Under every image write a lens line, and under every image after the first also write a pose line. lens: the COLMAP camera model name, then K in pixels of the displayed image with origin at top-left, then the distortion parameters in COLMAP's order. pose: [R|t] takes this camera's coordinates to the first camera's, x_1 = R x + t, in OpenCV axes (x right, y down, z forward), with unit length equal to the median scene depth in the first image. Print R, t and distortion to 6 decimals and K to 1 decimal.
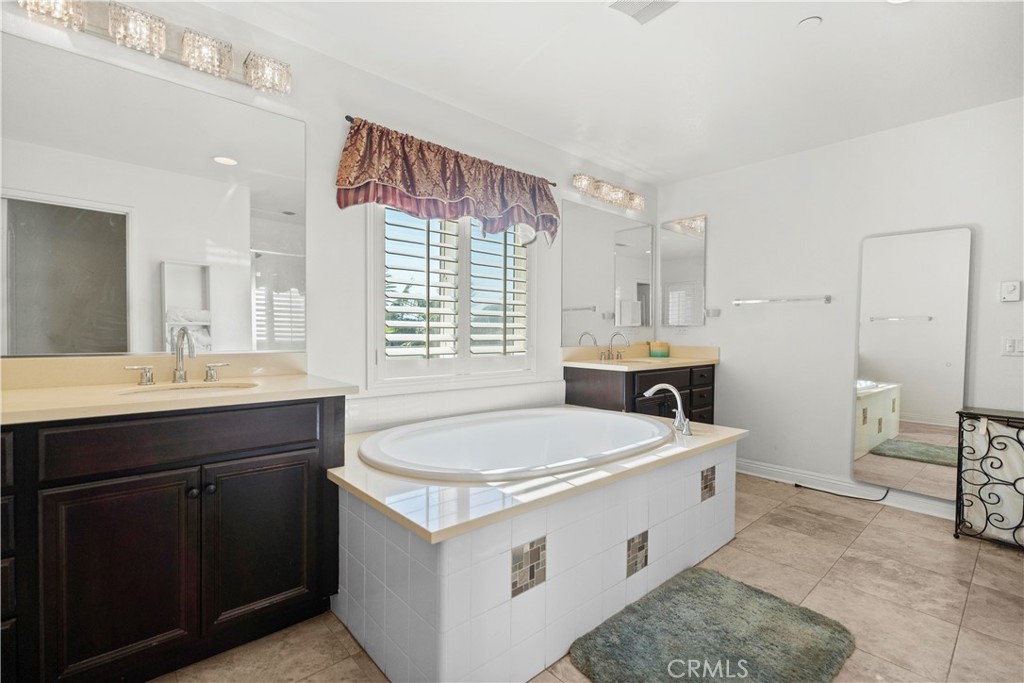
lens RADIAL K [[471.7, 0, 511.2], [0, 471.7, 333.9], [0, 0, 1]] dist [0.002922, 0.000134]
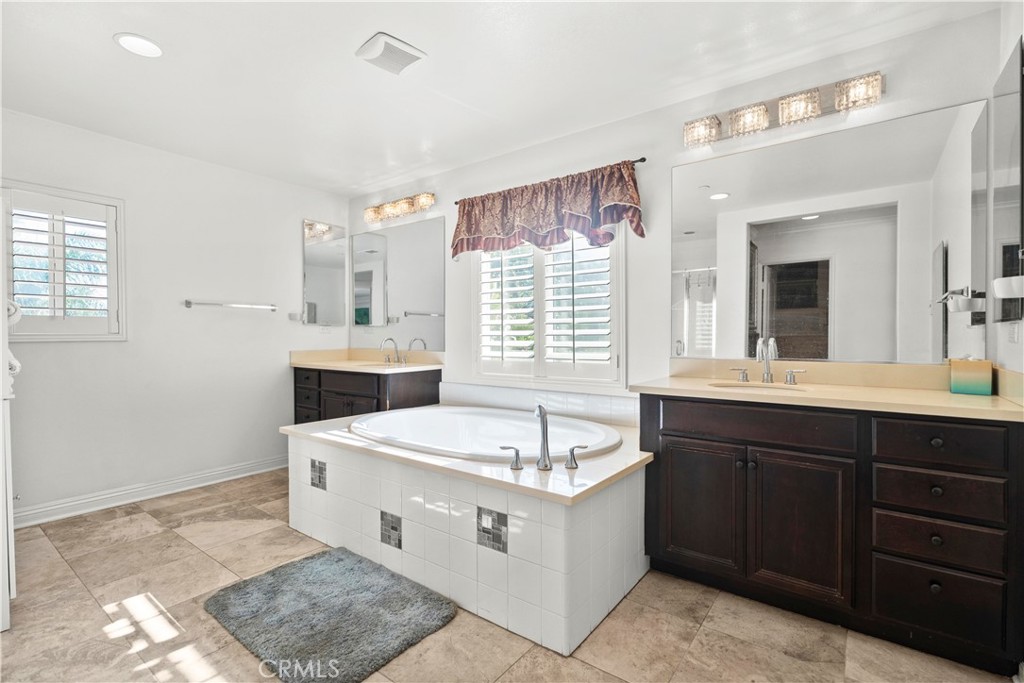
lens RADIAL K [[471.7, 0, 511.2], [0, 471.7, 333.9], [0, 0, 1]] dist [0.002922, 0.000134]
pose [[0.182882, -0.014275, -0.983031, 1.273046], [-0.002209, 0.999886, -0.014931, -0.000325], [0.983132, 0.004902, 0.182830, 0.932341]]
